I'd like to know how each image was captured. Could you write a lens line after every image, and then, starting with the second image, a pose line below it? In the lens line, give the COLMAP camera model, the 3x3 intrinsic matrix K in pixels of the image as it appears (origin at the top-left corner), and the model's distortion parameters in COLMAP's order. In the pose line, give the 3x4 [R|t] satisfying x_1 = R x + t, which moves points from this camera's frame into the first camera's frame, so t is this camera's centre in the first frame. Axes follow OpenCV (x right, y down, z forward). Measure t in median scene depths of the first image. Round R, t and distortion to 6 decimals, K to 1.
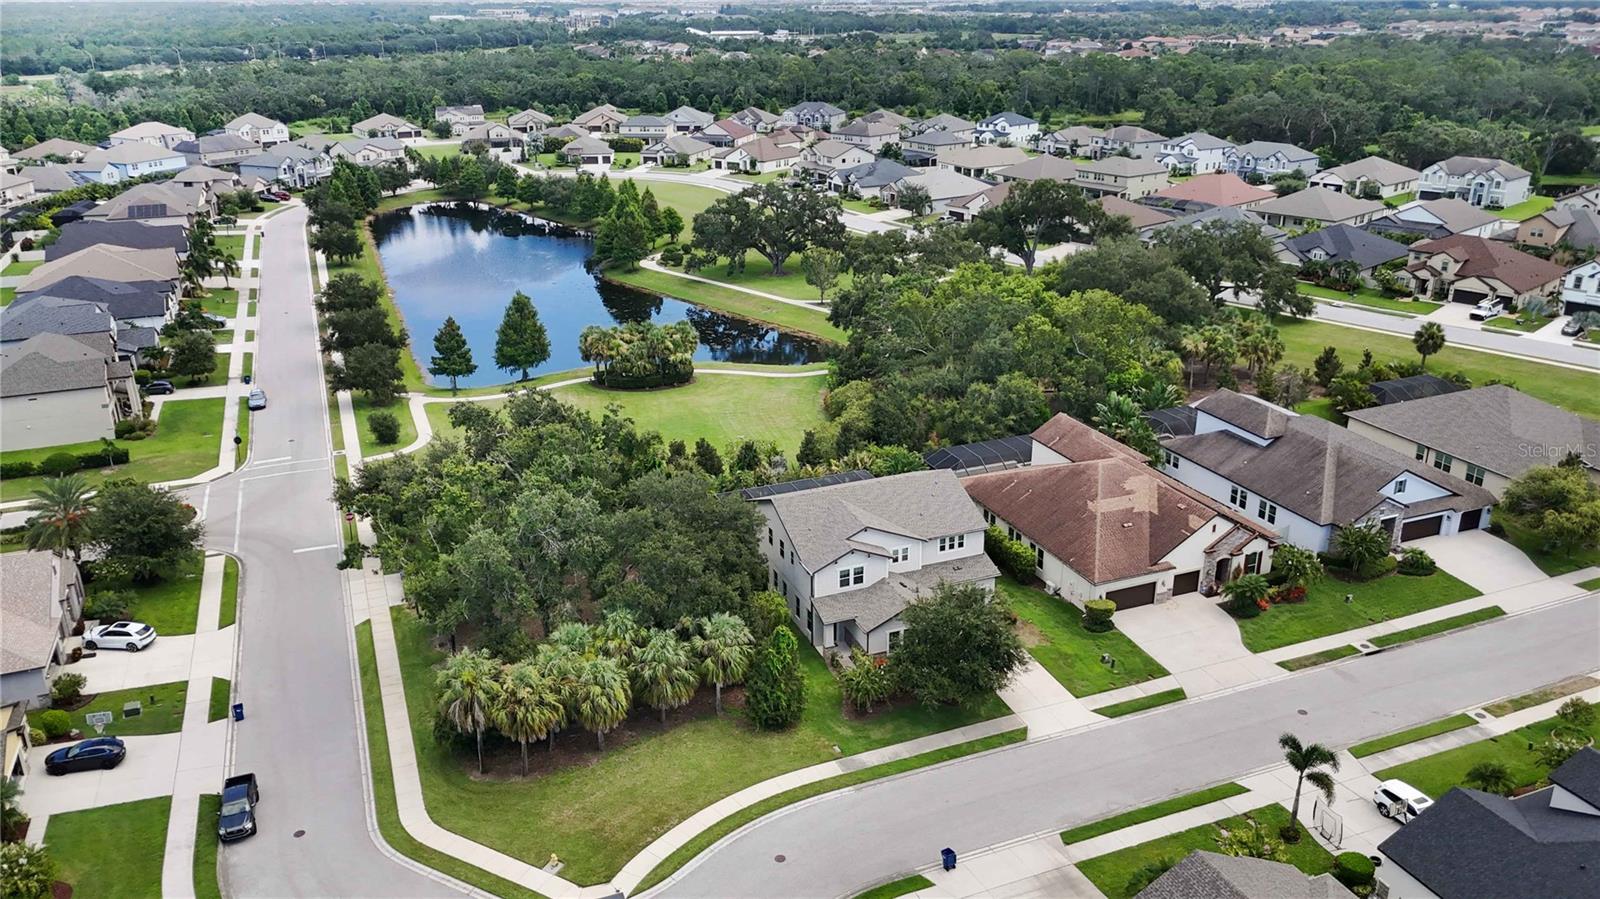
lens RADIAL K [[1183.7, 0, 800.5], [0, 1183.7, 447.7], [0, 0, 1]] dist [0.057404, -0.052037]
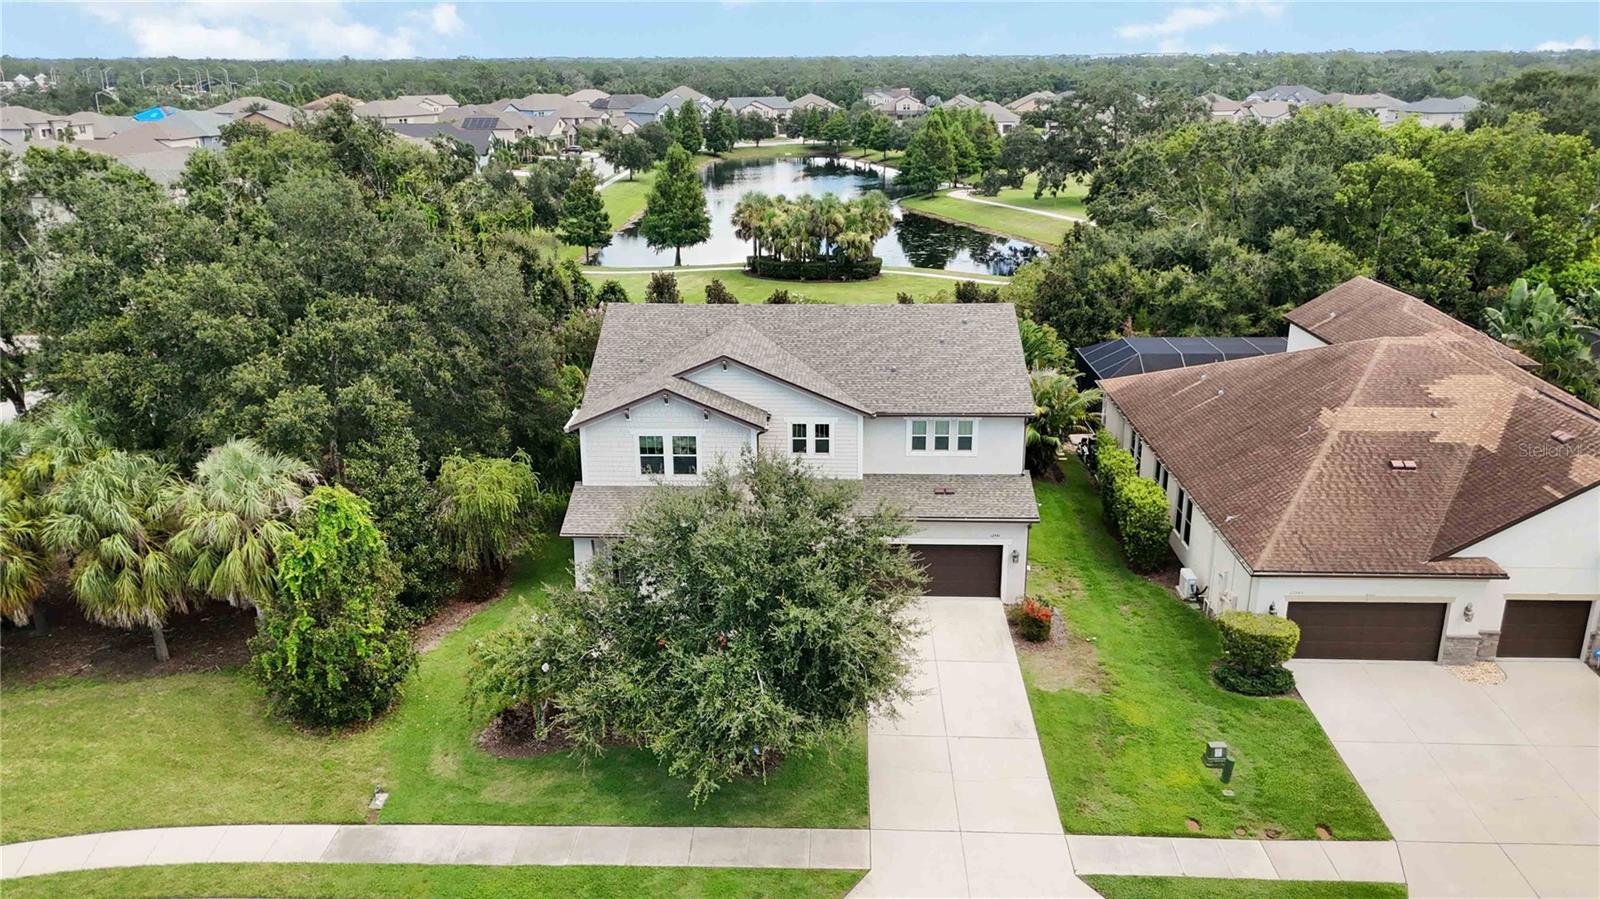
lens RADIAL K [[1183.7, 0, 797.8], [0, 1183.7, 453.2], [0, 0, 1]] dist [0.057404, -0.052037]
pose [[0.912579, 0.131474, -0.387187, 0.240464], [-0.147075, 0.989066, -0.010798, 0.095065], [0.381534, 0.066800, 0.921938, 0.531518]]
